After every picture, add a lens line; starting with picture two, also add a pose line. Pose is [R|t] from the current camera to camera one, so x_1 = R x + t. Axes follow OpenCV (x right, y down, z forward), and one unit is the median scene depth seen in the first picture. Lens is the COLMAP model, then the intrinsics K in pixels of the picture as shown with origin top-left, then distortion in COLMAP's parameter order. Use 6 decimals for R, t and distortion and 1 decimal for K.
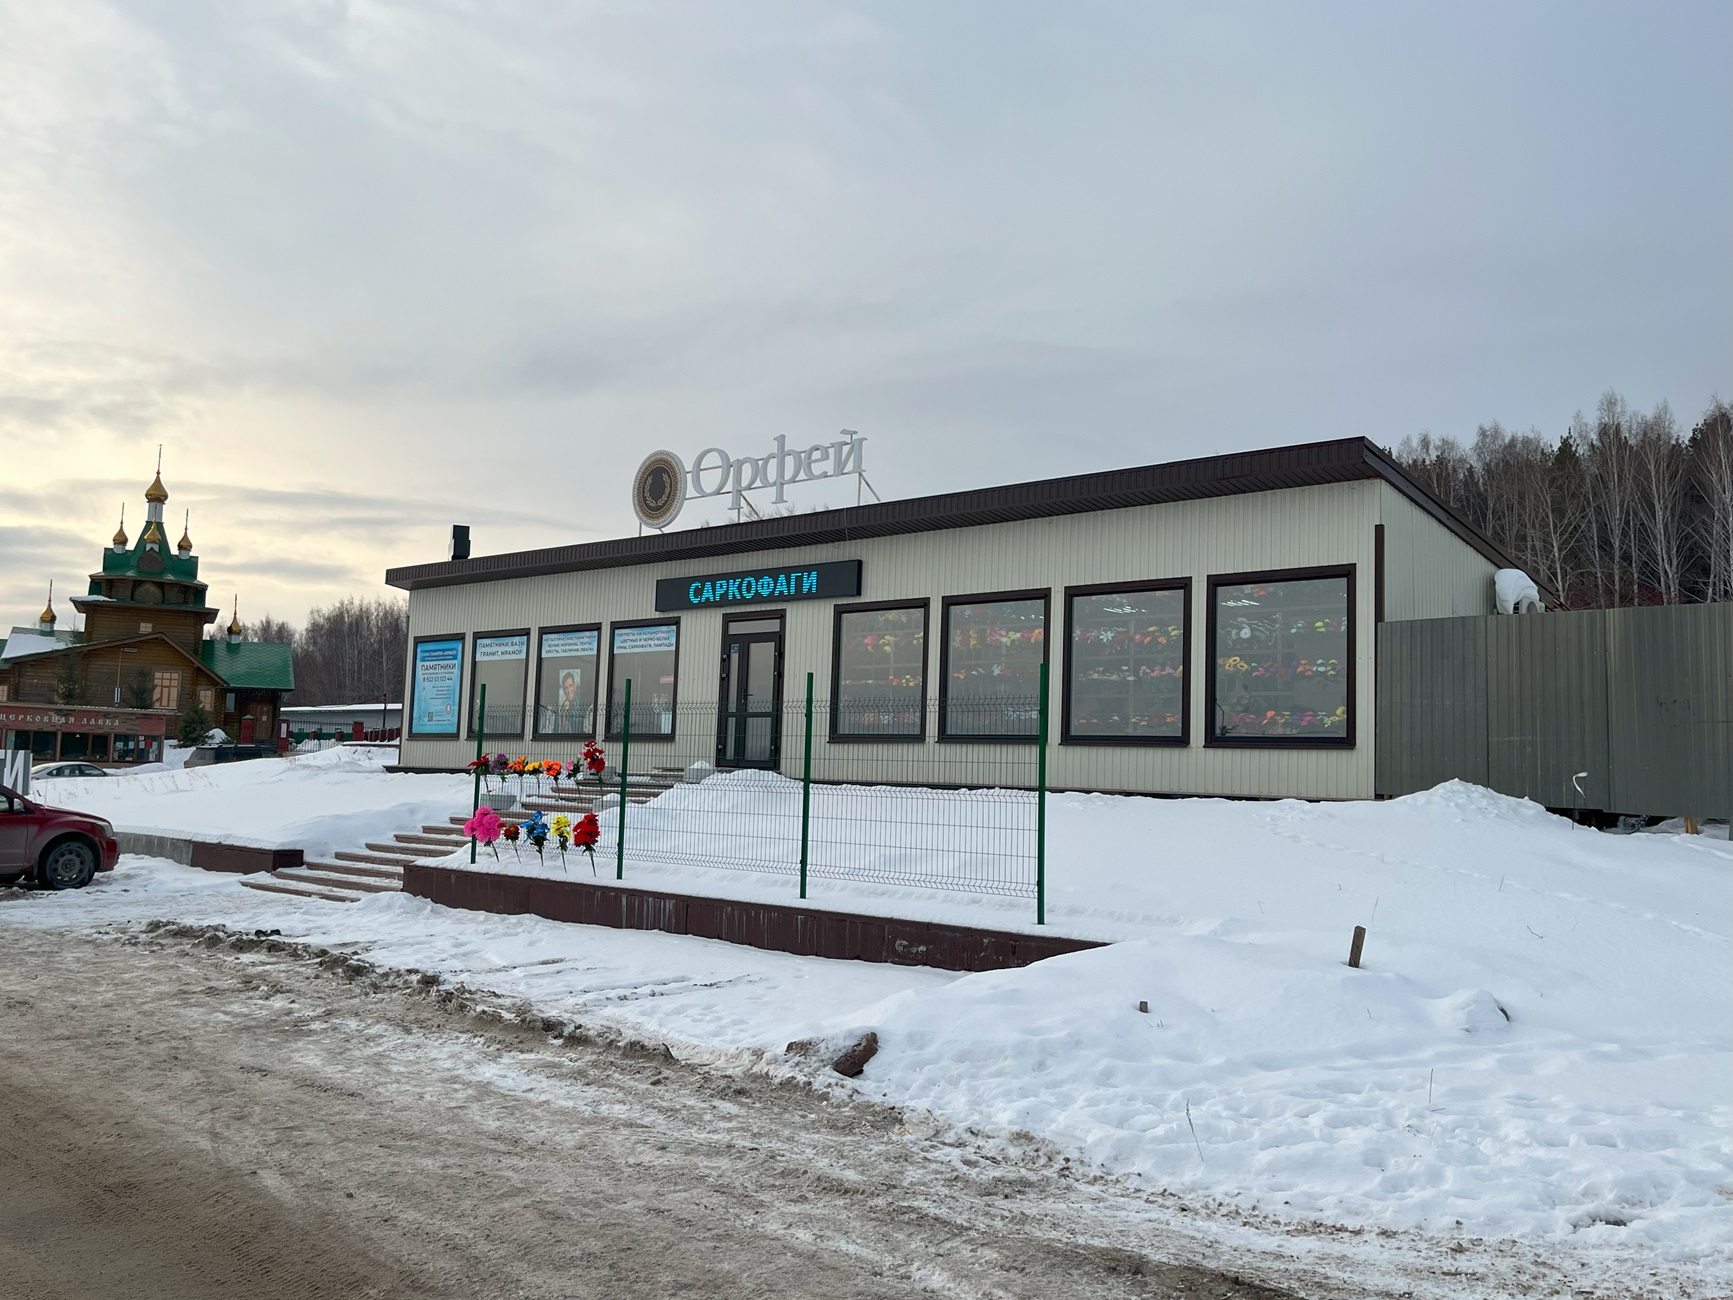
lens RADIAL K [[1449.7, 0, 867.8], [0, 1449.7, 647.5], [0, 0, 1]] dist [0.048634, -0.004818]
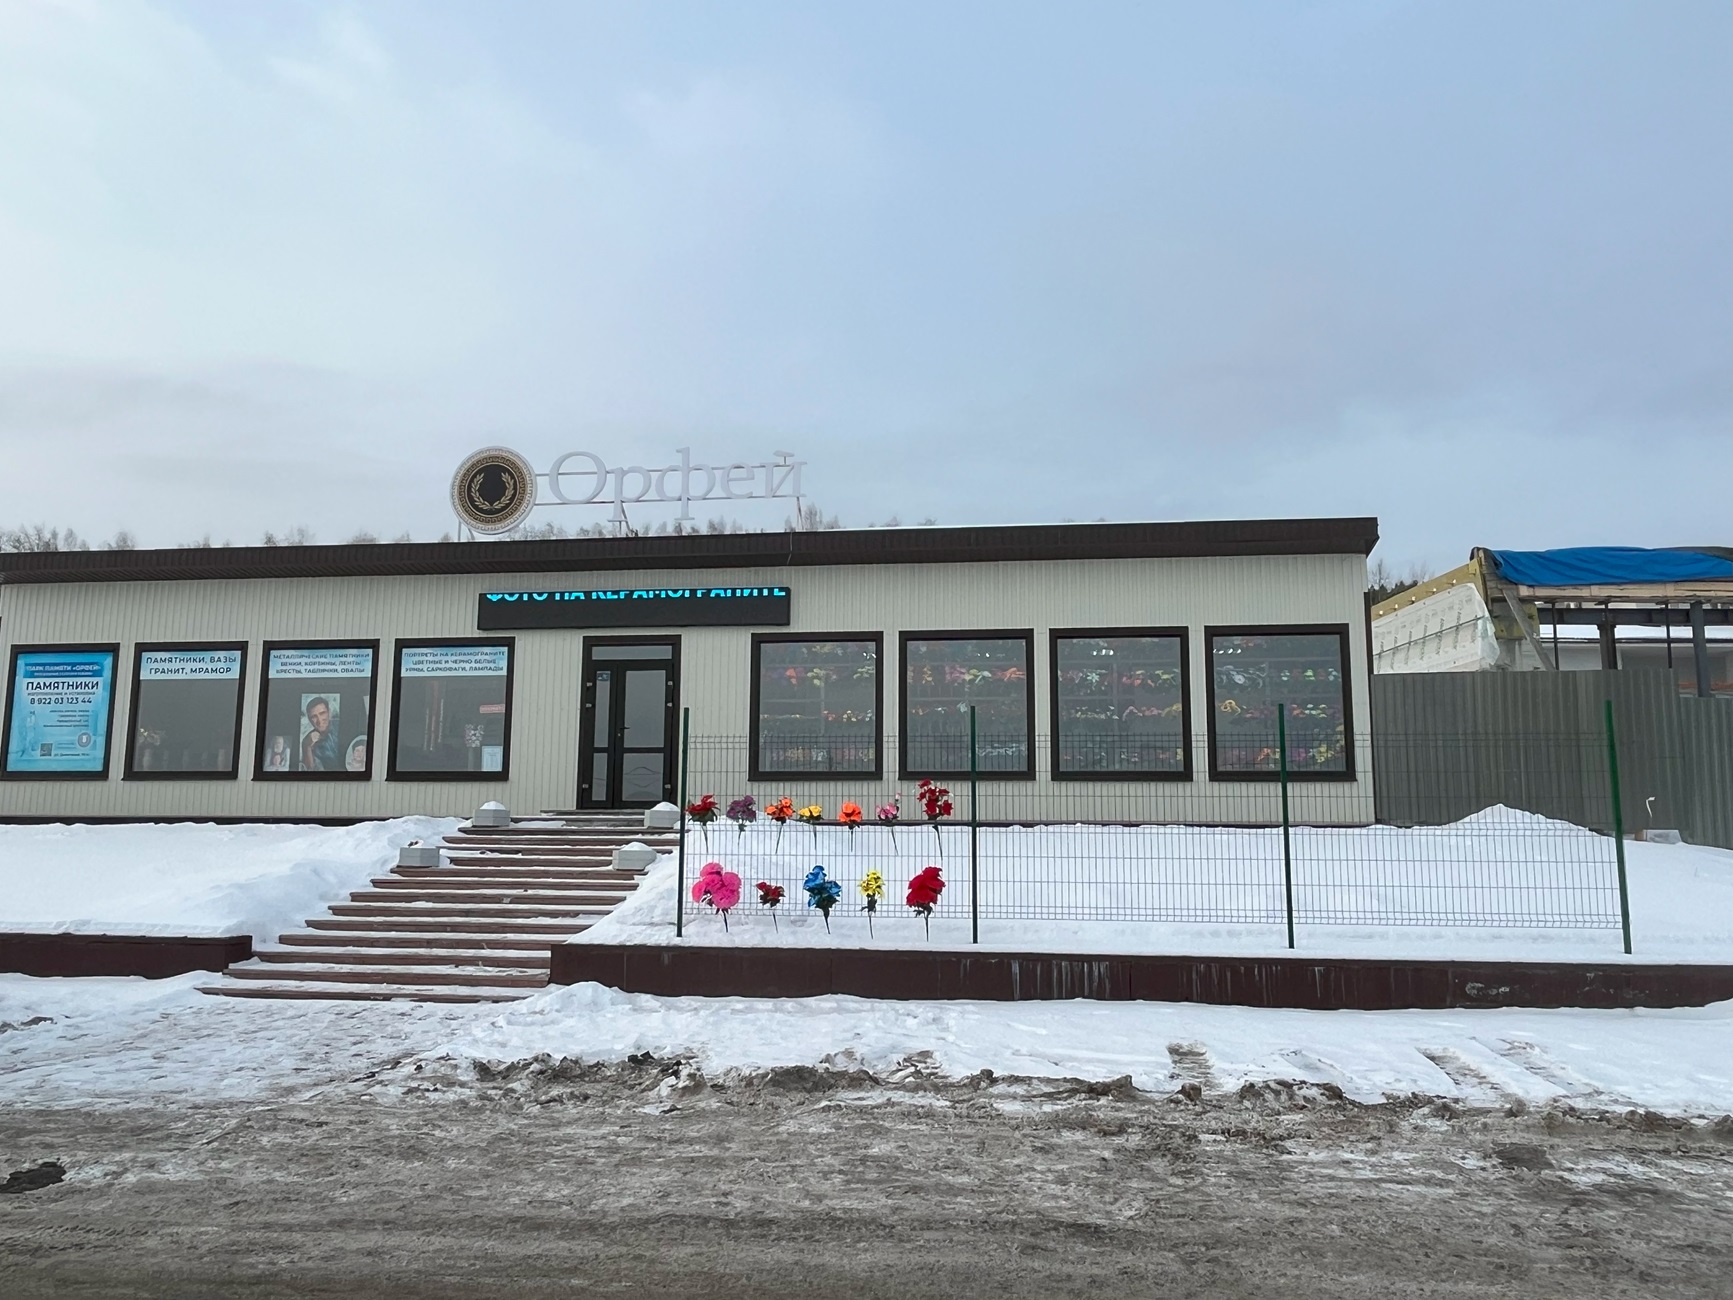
lens RADIAL K [[1282.0, 0, 866.4], [0, 1282.0, 648.6], [0, 0, 1]] dist [-0.006101, 0.006490]
pose [[0.833353, 0.048033, 0.550651, -0.428249], [-0.029387, 0.998658, -0.042639, 0.013987], [-0.551960, 0.019351, 0.833646, 0.269696]]
